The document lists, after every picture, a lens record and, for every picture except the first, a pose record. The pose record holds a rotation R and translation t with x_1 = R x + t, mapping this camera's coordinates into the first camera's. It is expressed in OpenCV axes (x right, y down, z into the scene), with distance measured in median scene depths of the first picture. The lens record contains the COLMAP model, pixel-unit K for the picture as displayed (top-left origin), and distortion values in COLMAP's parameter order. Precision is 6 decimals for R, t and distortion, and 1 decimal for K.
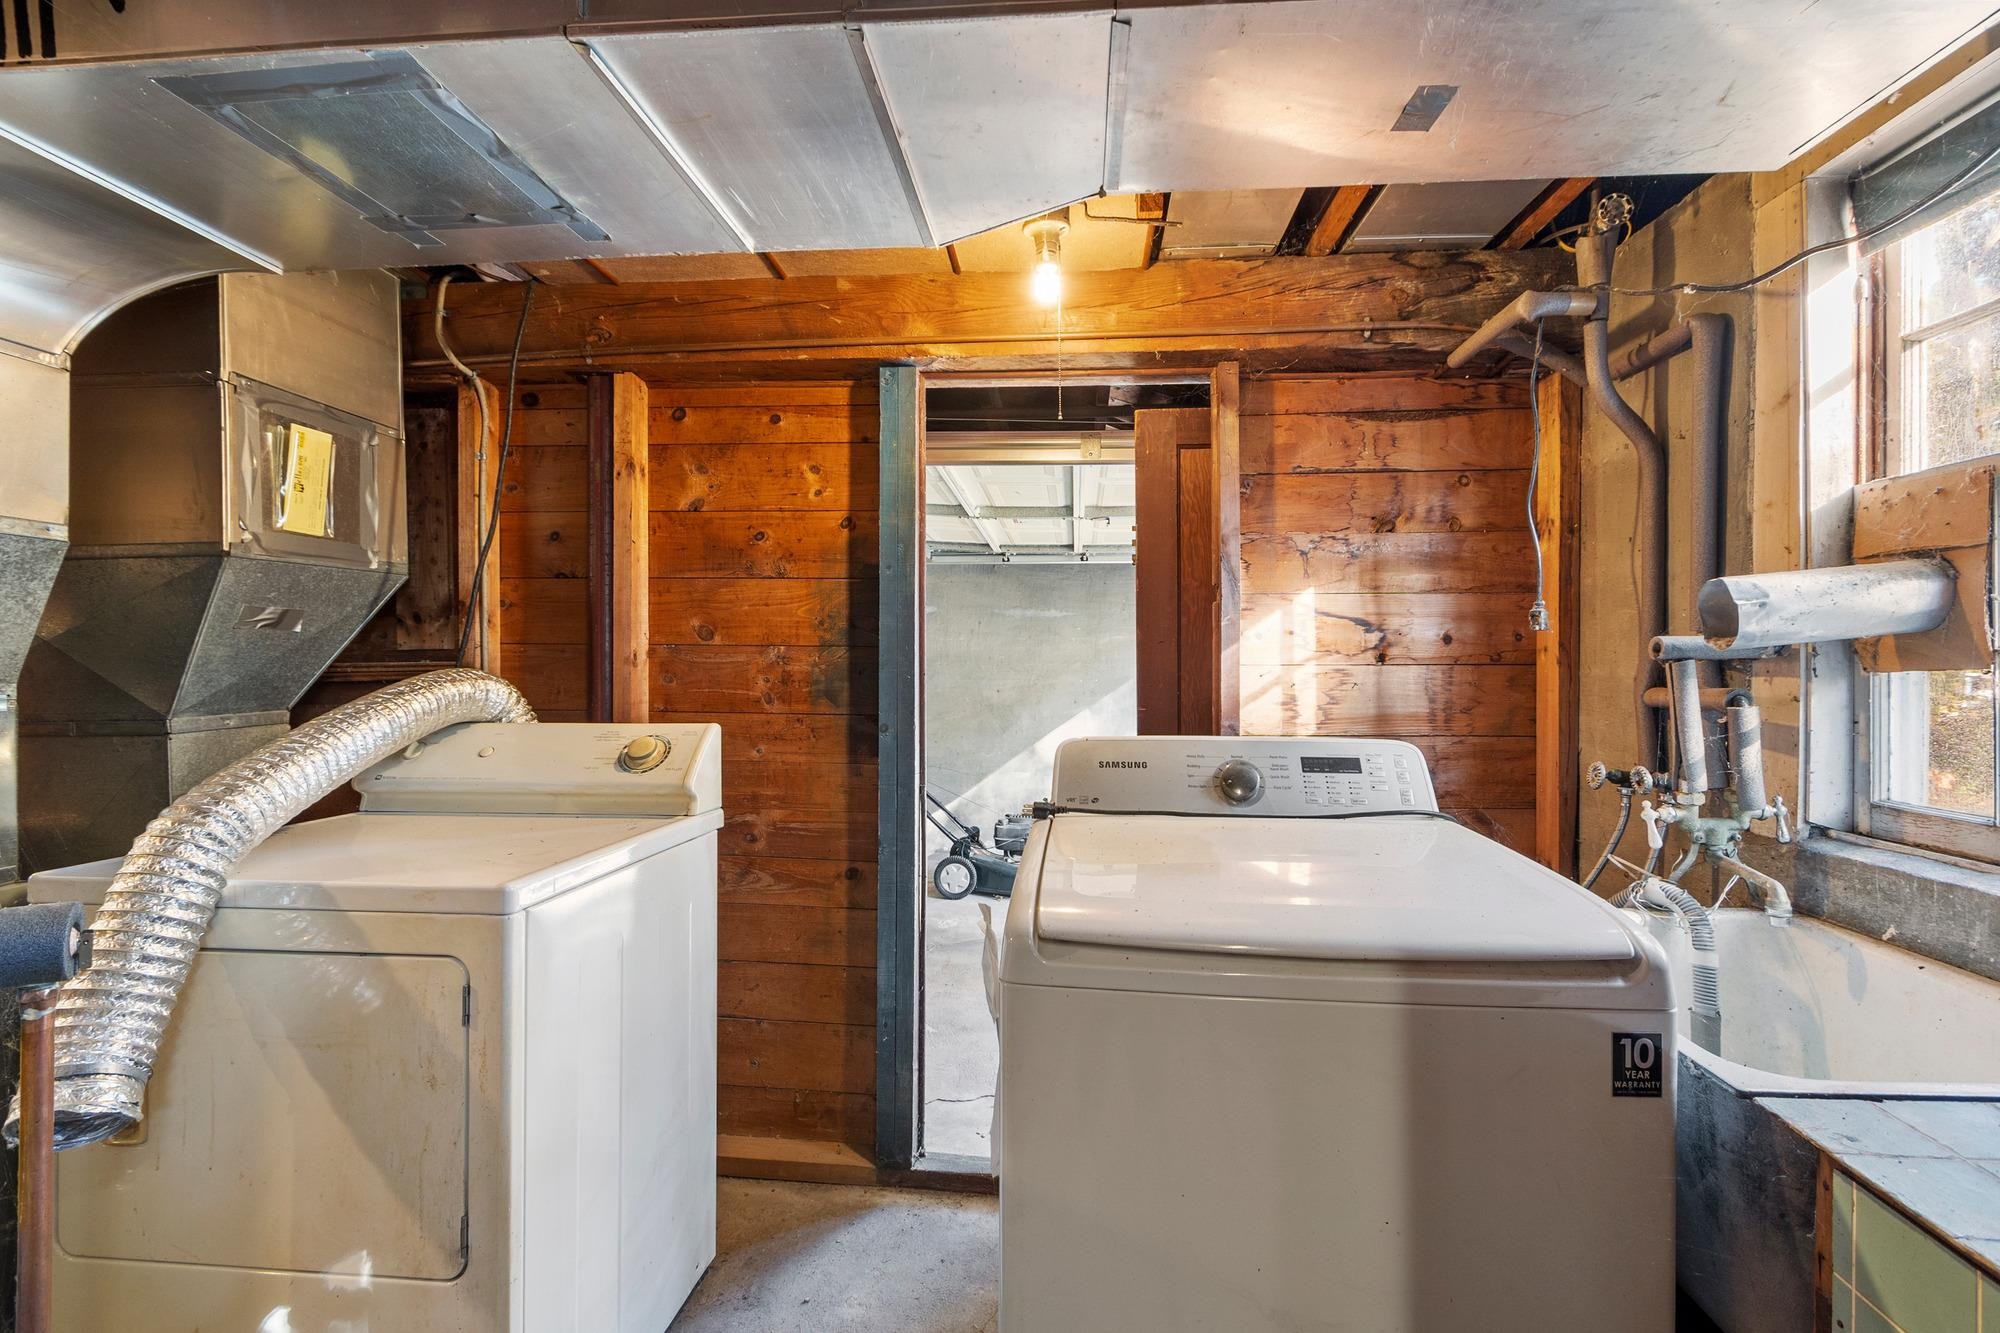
lens RADIAL K [[889.8, 0, 1015.2], [0, 889.8, 662.5], [0, 0, 1]] dist [0.000518, -0.000445]
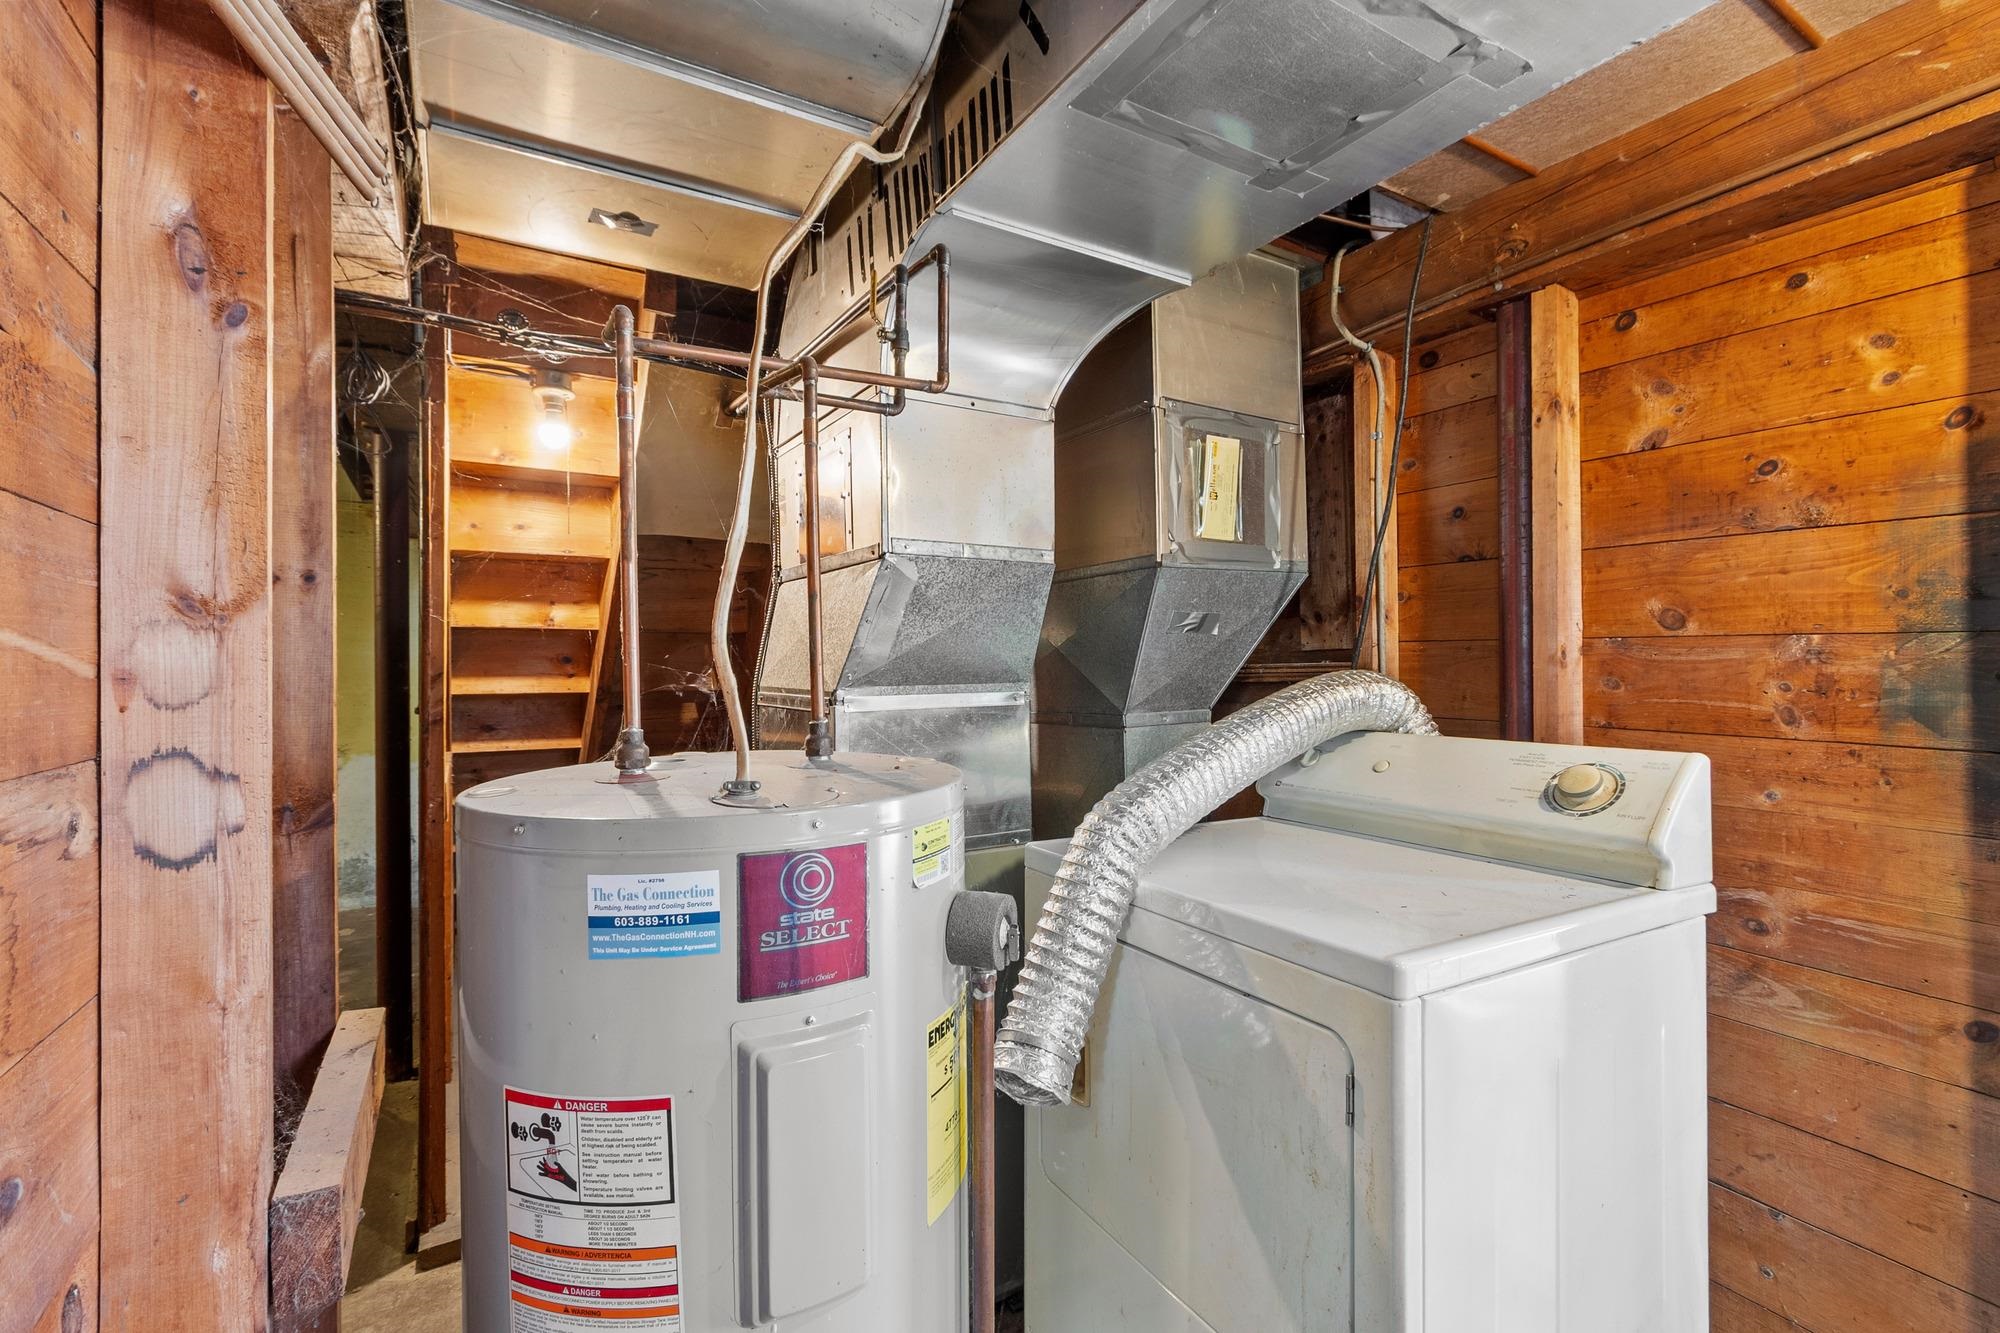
lens RADIAL K [[889.8, 0, 1015.2], [0, 889.8, 662.5], [0, 0, 1]] dist [0.000518, -0.000445]
pose [[0.588629, -0.005138, -0.808387, -0.088550], [0.007412, 0.999972, -0.000959, -0.002231], [0.808370, -0.005427, 0.588650, 0.173448]]
